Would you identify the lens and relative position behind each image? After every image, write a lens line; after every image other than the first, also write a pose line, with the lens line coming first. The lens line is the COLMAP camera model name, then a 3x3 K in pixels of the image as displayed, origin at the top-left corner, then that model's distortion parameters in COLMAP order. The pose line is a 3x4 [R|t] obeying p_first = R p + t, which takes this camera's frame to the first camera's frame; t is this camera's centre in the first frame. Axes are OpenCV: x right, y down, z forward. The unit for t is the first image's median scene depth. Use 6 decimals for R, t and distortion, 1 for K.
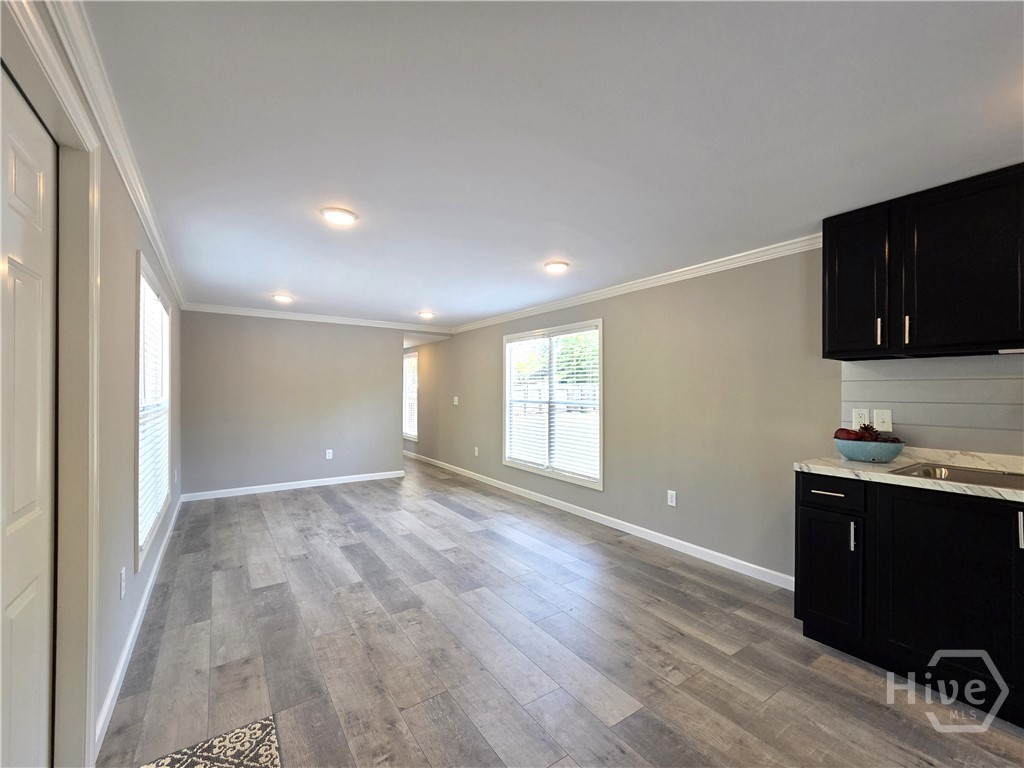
lens RADIAL K [[423.8, 0, 504.3], [0, 423.8, 387.3], [0, 0, 1]] dist [-0.002604, -0.001103]
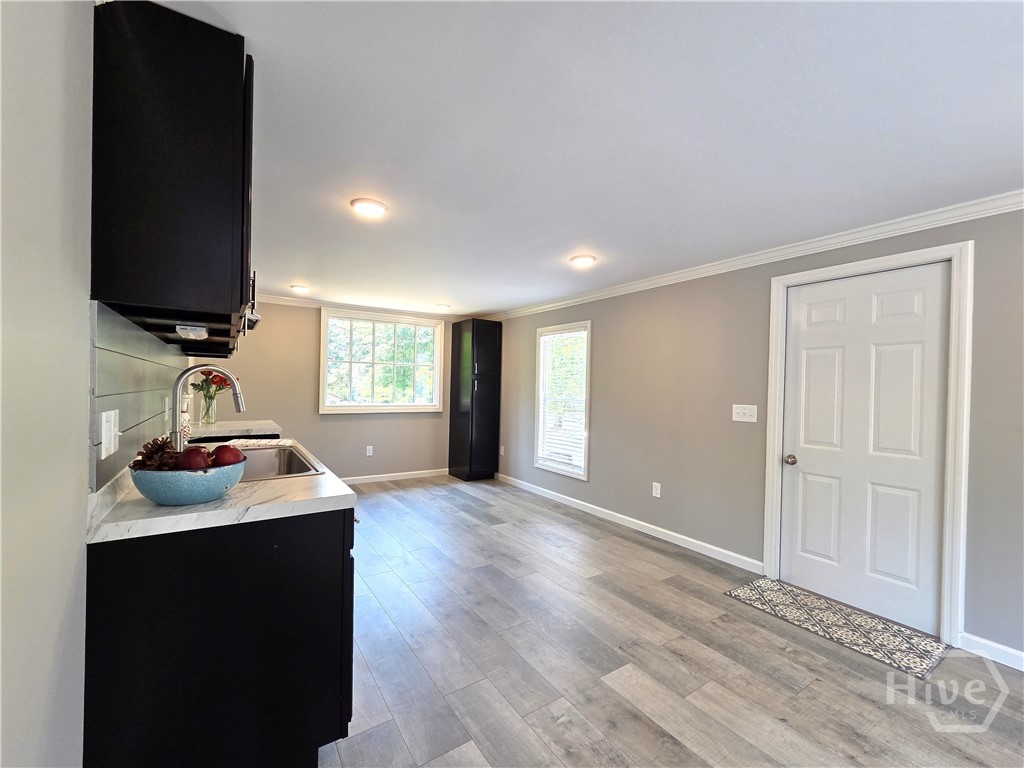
lens RADIAL K [[421.3, 0, 503.8], [0, 421.3, 390.9], [0, 0, 1]] dist [0.001534, 0.000080]
pose [[-0.999479, -0.029935, 0.012072, 0.303444], [-0.029970, 0.999547, -0.002710, 0.012531], [-0.011986, -0.003070, -0.999923, 1.080112]]
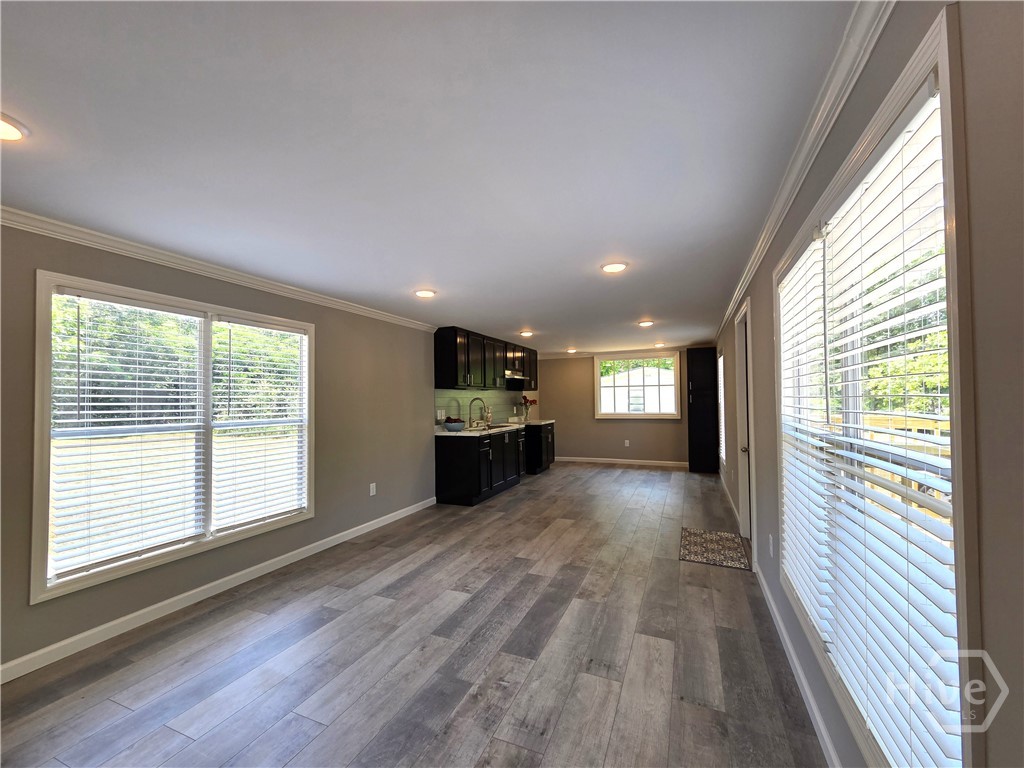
lens RADIAL K [[420.3, 0, 504.2], [0, 420.3, 381.3], [0, 0, 1]] dist [0.003019, 0.000078]
pose [[-0.531546, 0.036293, 0.846252, -0.931115], [-0.001130, 0.999050, -0.043556, -0.004175], [-0.847029, -0.024108, -0.531000, 1.419685]]
